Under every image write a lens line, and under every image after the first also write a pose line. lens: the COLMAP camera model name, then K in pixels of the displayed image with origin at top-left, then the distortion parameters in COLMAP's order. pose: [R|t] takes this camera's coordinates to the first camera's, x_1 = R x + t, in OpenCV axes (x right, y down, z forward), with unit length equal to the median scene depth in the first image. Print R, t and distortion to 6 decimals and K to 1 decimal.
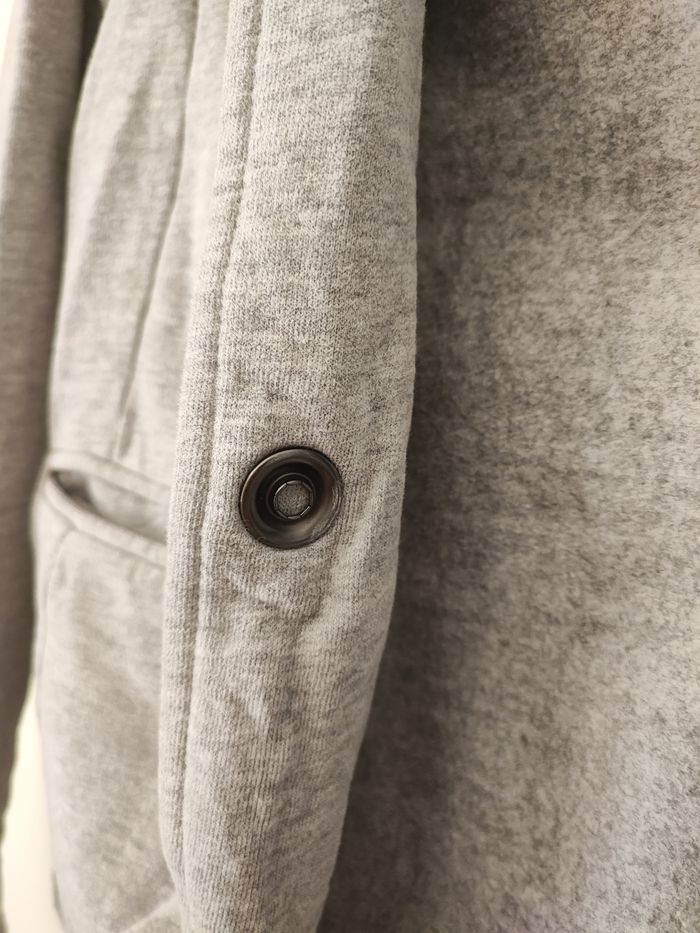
lens RADIAL K [[761.9, 0, 350.0], [0, 761.9, 466.5], [0, 0, 1]] dist [-0.028085, -0.002661]
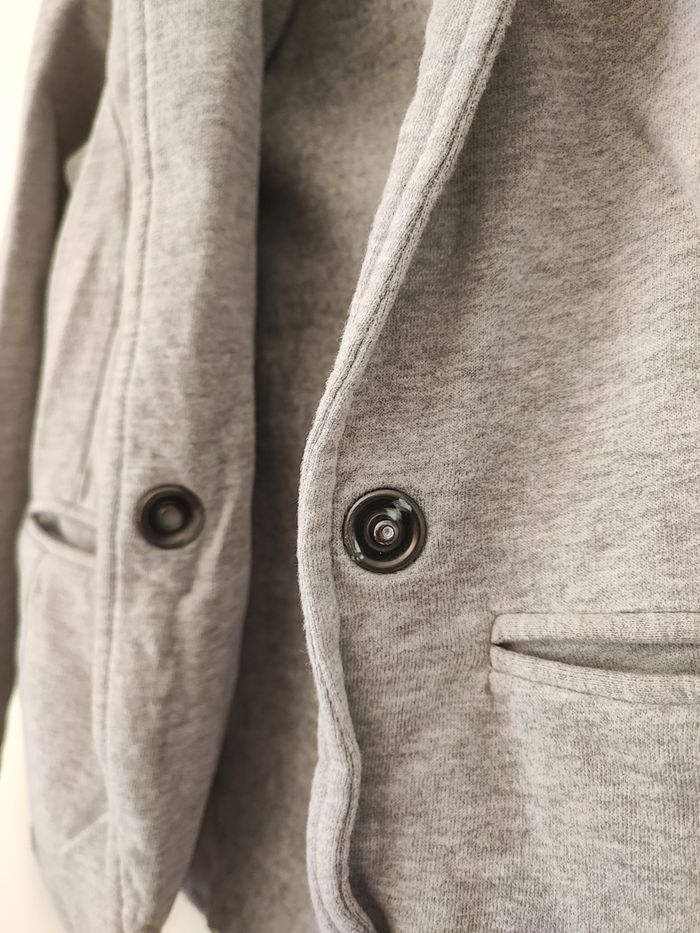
lens RADIAL K [[824.7, 0, 350.0], [0, 824.7, 466.5], [0, 0, 1]] dist [-0.021194, -0.006888]
pose [[0.999390, -0.019593, -0.028897, 0.350068], [0.017121, 0.996364, -0.083460, 0.083782], [0.030427, 0.082915, 0.996092, -0.741963]]
